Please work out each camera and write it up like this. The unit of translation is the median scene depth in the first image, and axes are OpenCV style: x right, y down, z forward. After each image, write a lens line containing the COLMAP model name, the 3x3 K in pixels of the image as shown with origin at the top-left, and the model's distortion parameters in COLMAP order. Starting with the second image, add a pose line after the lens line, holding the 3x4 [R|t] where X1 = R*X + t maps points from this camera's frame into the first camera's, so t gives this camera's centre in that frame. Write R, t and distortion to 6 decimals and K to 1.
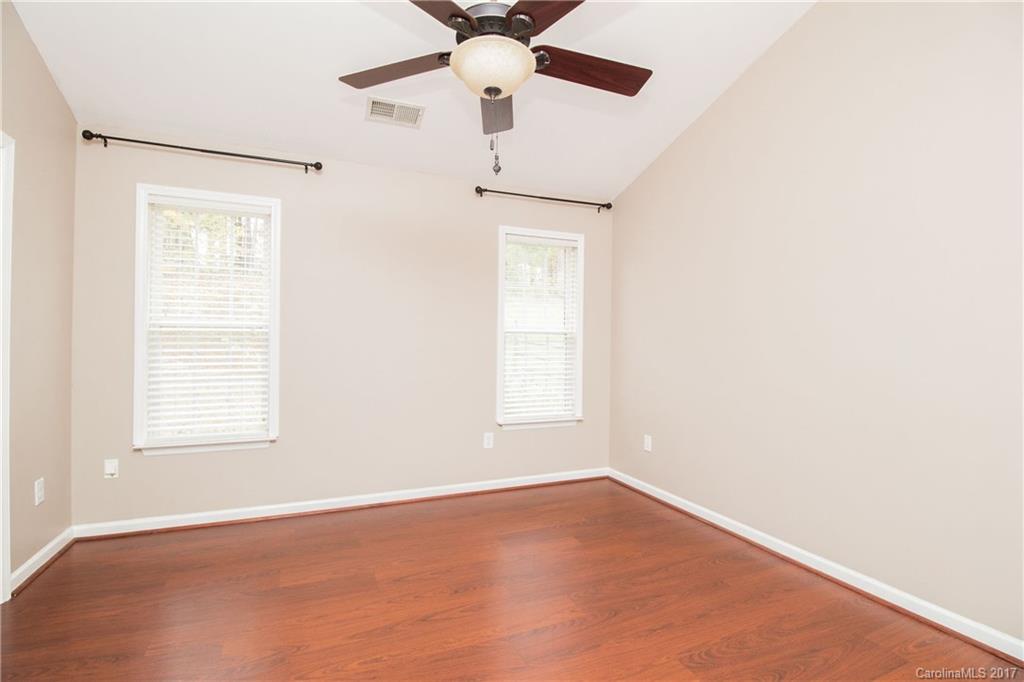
lens RADIAL K [[478.6, 0, 512.0], [0, 478.6, 341.0], [0, 0, 1]] dist [0.001208, -0.013853]
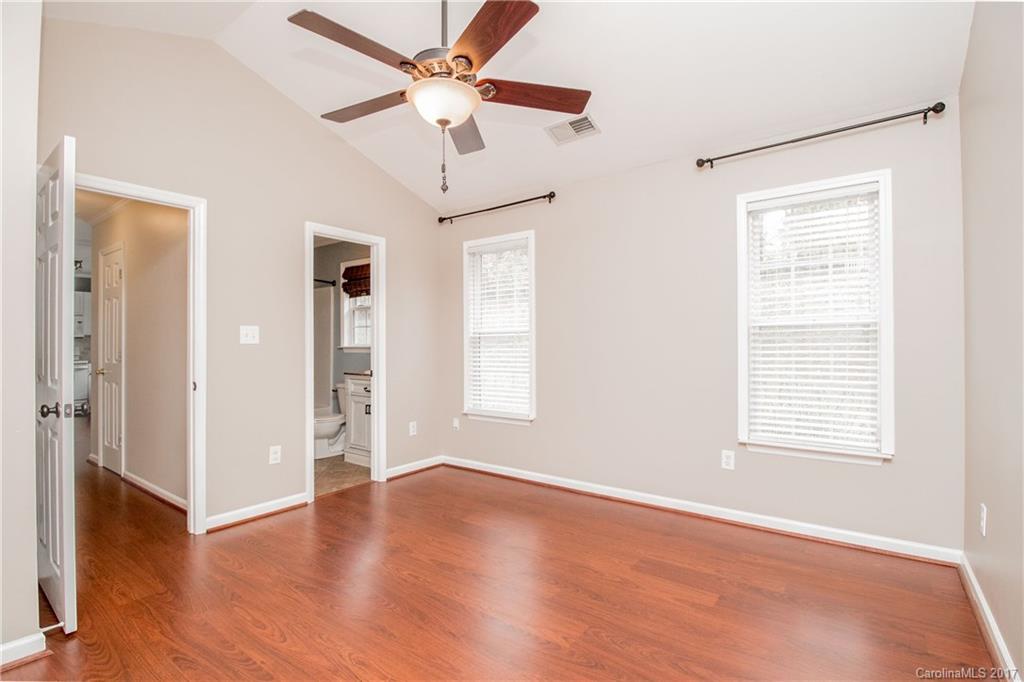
lens RADIAL K [[498.3, 0, 504.3], [0, 498.3, 338.8], [0, 0, 1]] dist [-0.020538, -0.001096]
pose [[0.479058, -0.013452, -0.877680, 0.608469], [0.019689, 0.999796, -0.004578, -0.004167], [0.877563, -0.015087, 0.479225, 0.301854]]
